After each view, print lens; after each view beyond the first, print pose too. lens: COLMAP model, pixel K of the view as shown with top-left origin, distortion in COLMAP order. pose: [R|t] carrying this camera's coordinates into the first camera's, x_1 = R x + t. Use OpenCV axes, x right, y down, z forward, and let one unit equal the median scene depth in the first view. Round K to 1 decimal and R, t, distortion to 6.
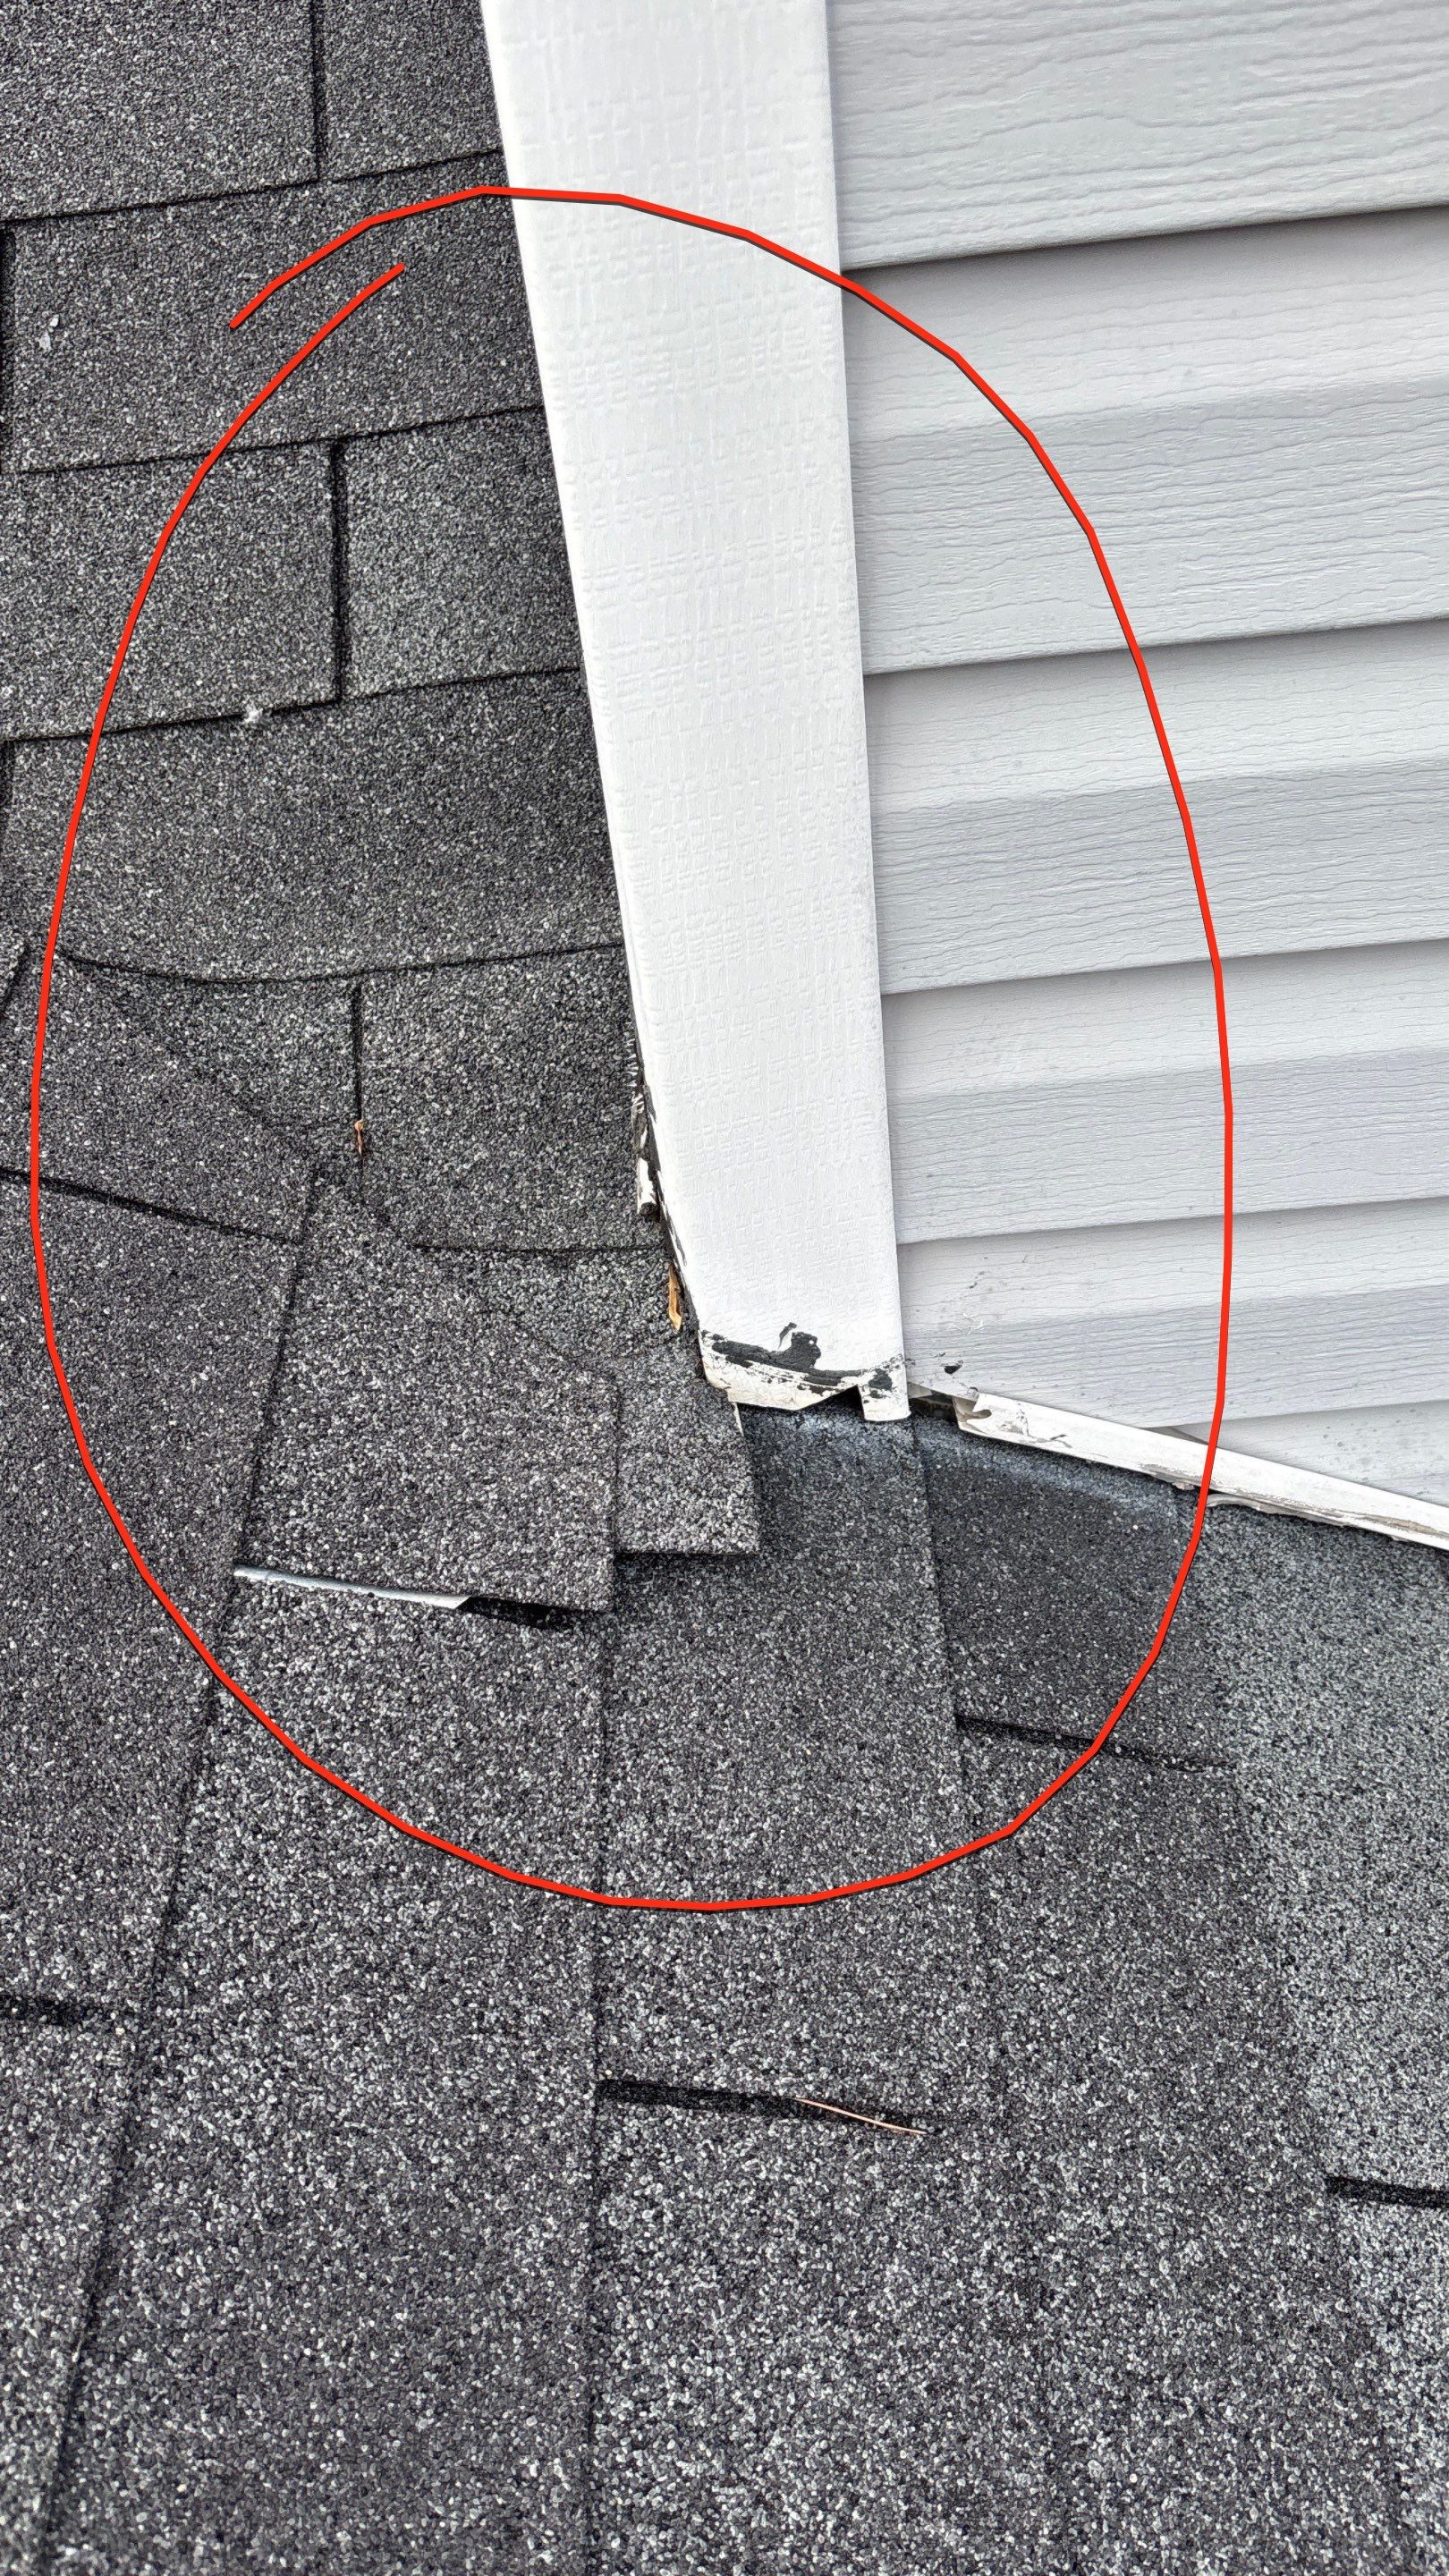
lens RADIAL K [[2011.7, 0, 724.5], [0, 2011.7, 1288.0], [0, 0, 1]] dist [0.016772, -0.005527]
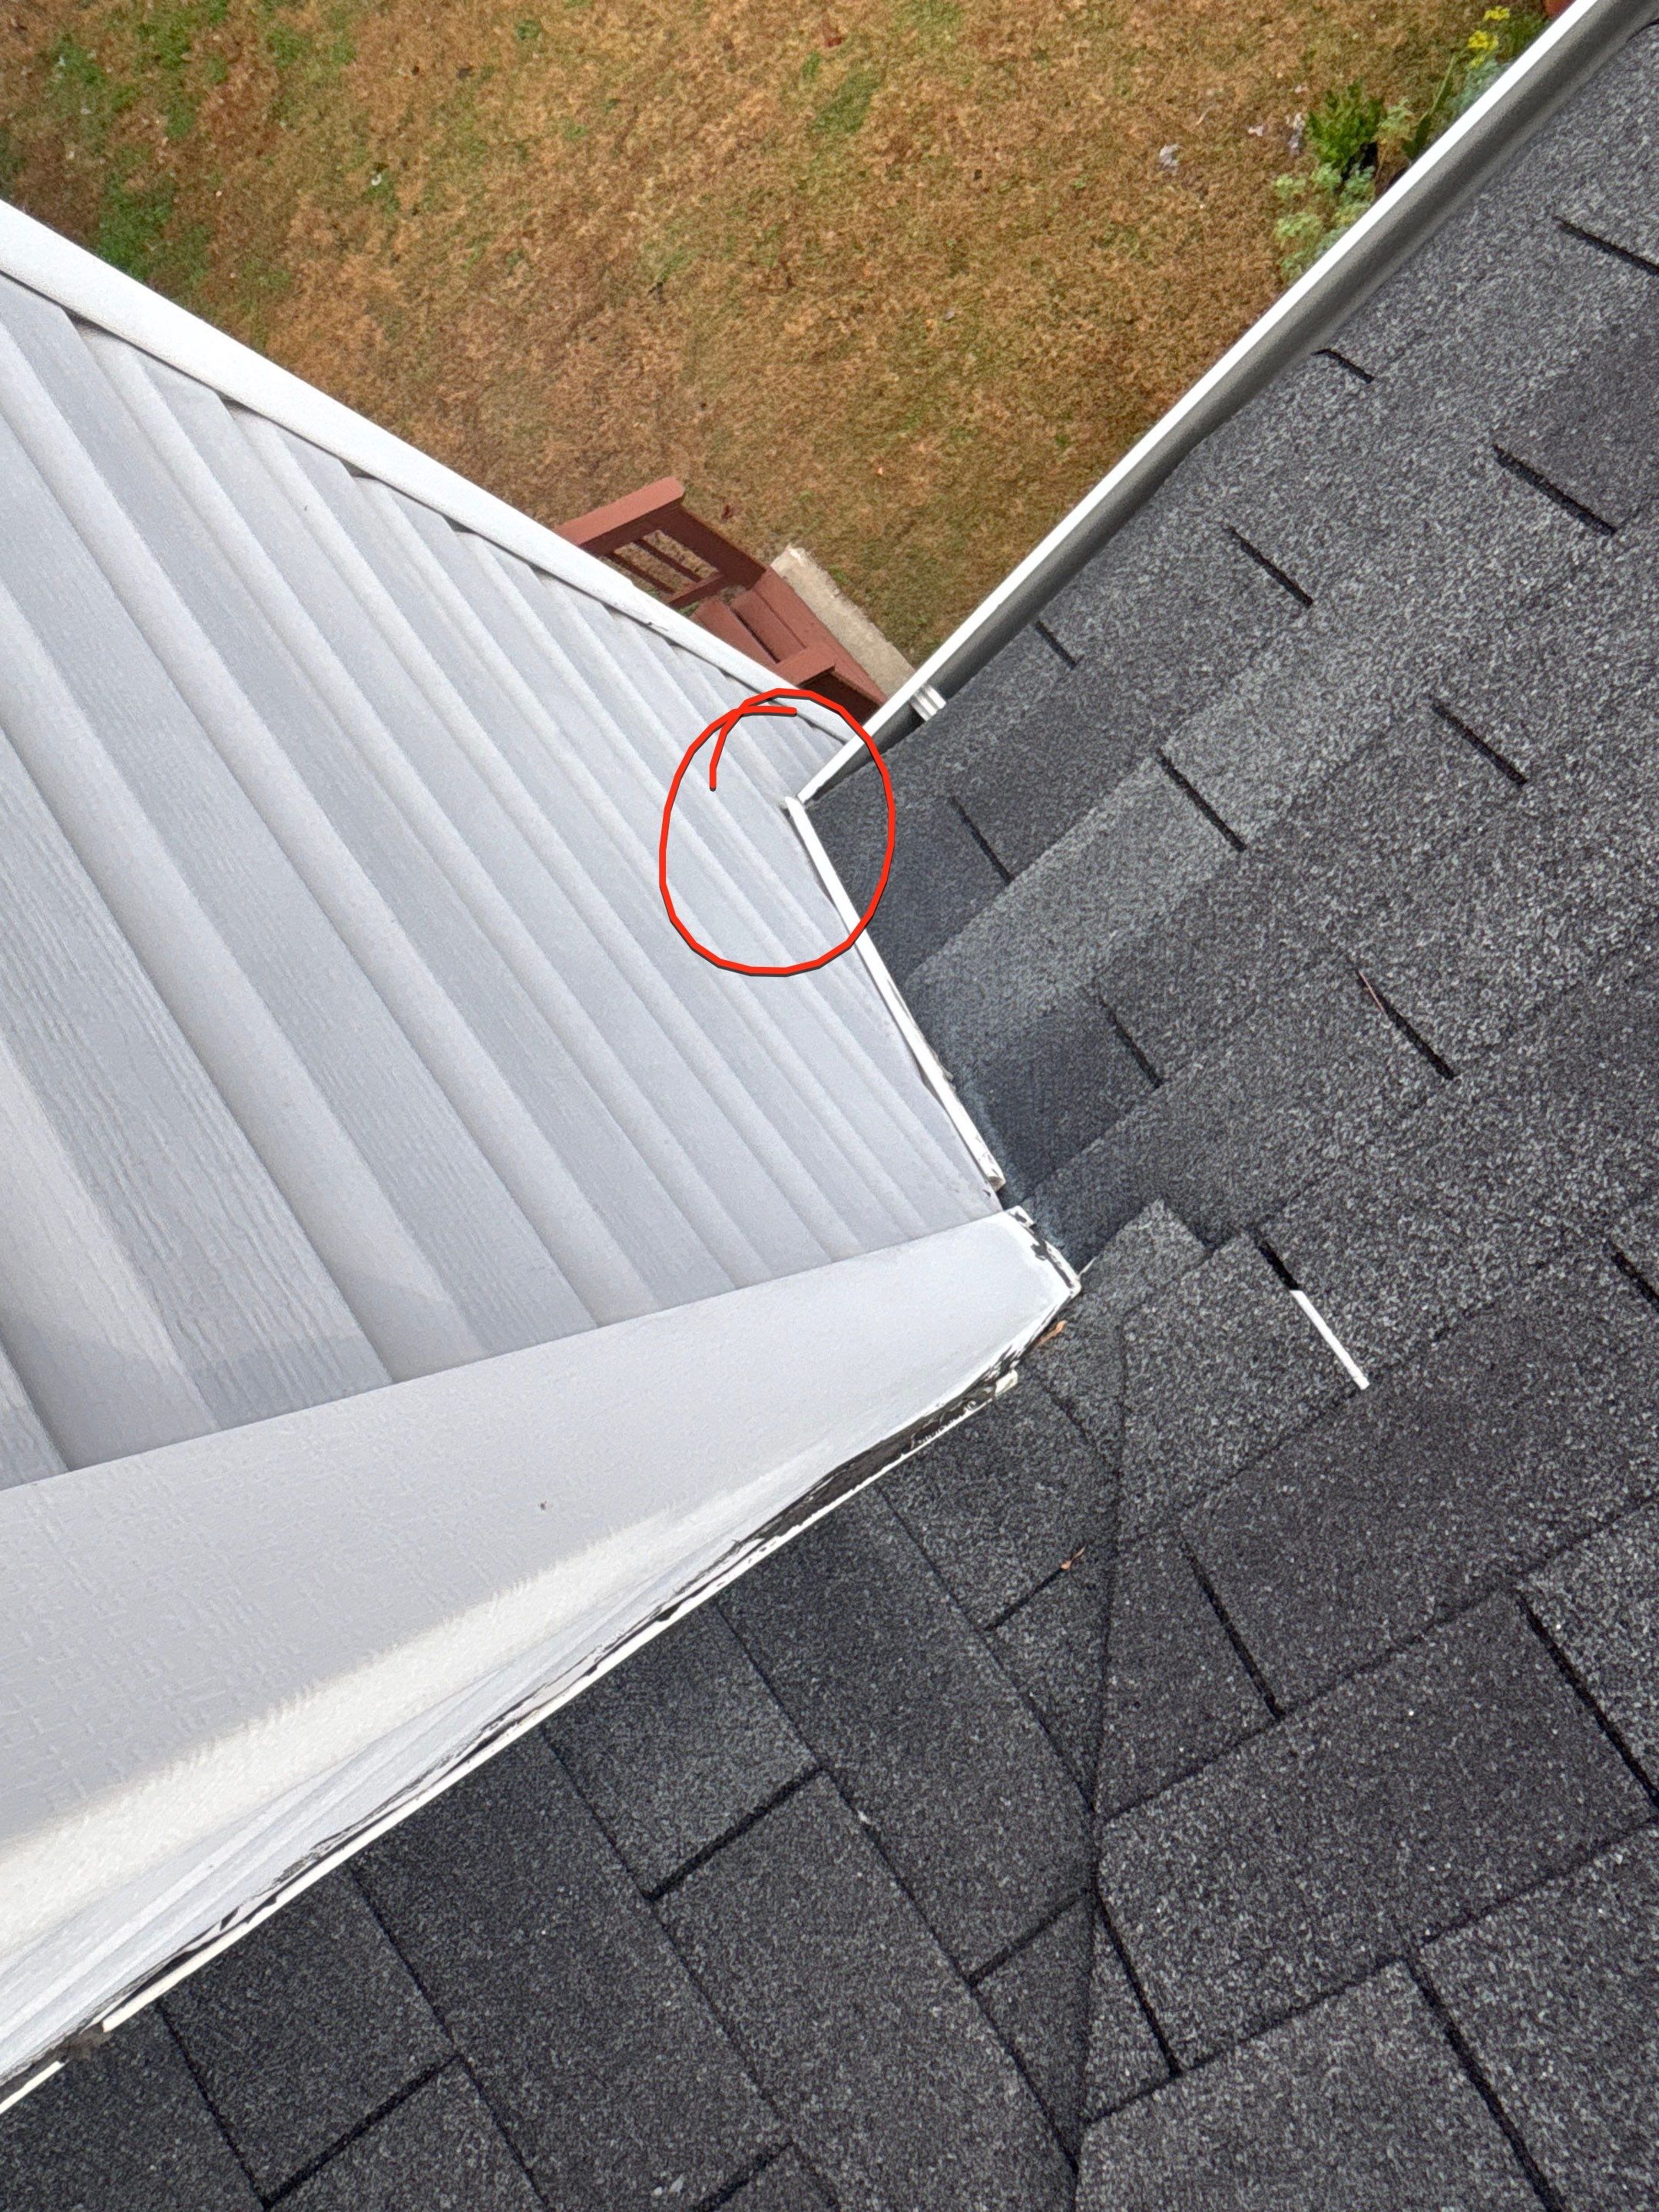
lens RADIAL K [[1454.1, 0, 829.5], [0, 1454.1, 1106.0], [0, 0, 1]] dist [0.035489, -0.062215]
pose [[-0.523933, -0.784401, 0.331978, -0.228499], [0.828036, -0.377713, 0.414354, -0.729817], [-0.199627, 0.491984, 0.847408, -0.160087]]
